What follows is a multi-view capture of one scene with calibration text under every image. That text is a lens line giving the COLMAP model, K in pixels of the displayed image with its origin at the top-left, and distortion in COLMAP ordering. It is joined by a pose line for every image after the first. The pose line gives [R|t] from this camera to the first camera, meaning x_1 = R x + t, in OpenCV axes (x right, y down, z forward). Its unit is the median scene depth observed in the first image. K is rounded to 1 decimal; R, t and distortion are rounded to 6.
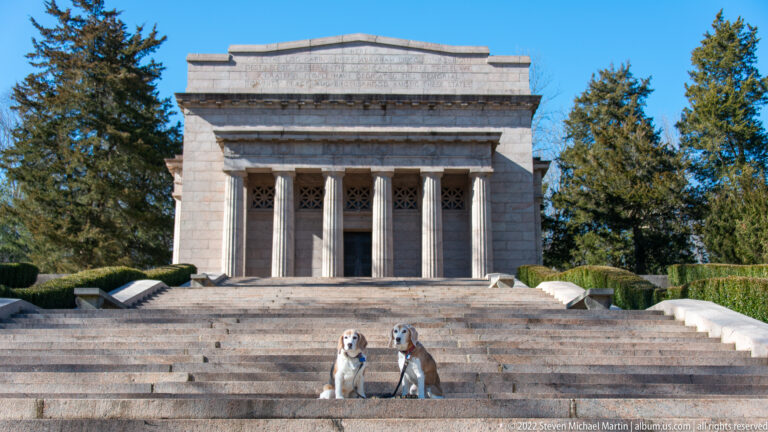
lens RADIAL K [[1043.0, 0, 399.9], [0, 1043.0, 259.0], [0, 0, 1]] dist [-0.008067, -0.042686]
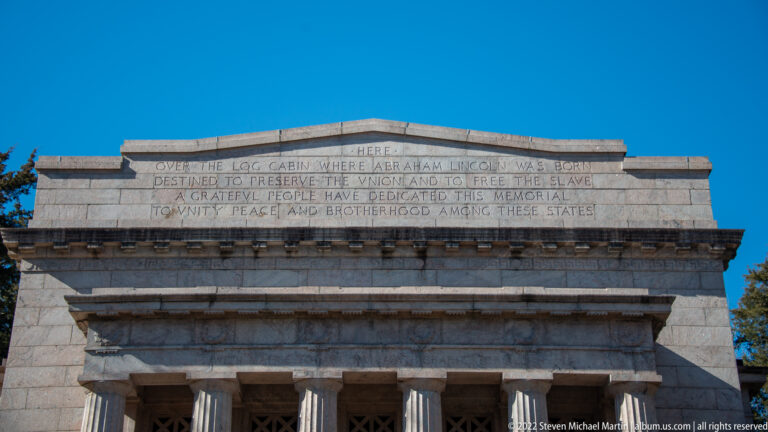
lens RADIAL K [[1281.5, 0, 385.5], [0, 1281.5, 181.0], [0, 0, 1]] dist [0.379773, 0.090437]
pose [[0.999411, -0.008687, -0.033200, -0.012043], [-0.000265, 0.965451, -0.260585, -0.016700], [0.034317, 0.260441, 0.964880, 0.387555]]
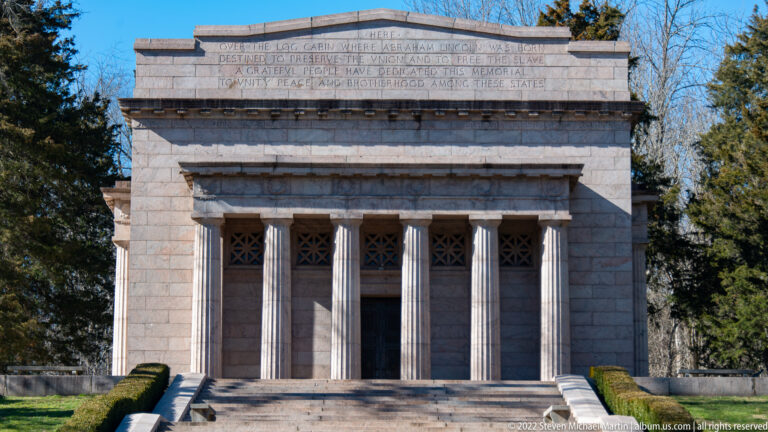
lens RADIAL K [[2289.3, 0, 453.1], [0, 2289.3, 217.0], [0, 0, 1]] dist [-0.060716, 0.181376]
pose [[0.999996, 0.002445, -0.001035, 0.009925], [-0.002431, 0.999917, 0.012614, -0.098929], [0.001065, -0.012612, 0.999920, -0.529766]]
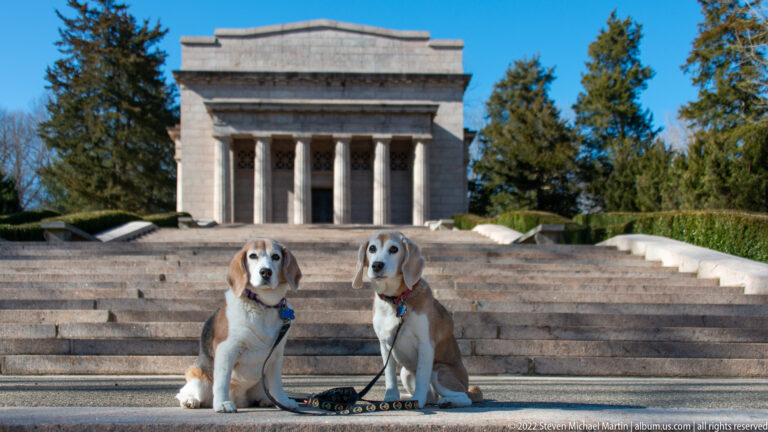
lens RADIAL K [[722.2, 0, 354.2], [0, 722.2, 366.5], [0, 0, 1]] dist [-0.002339, 0.009134]
pose [[0.999991, 0.004331, -0.000012, -0.000973], [-0.004240, 0.979445, 0.201665, 0.008531], [0.000885, -0.201663, 0.979454, 0.102379]]
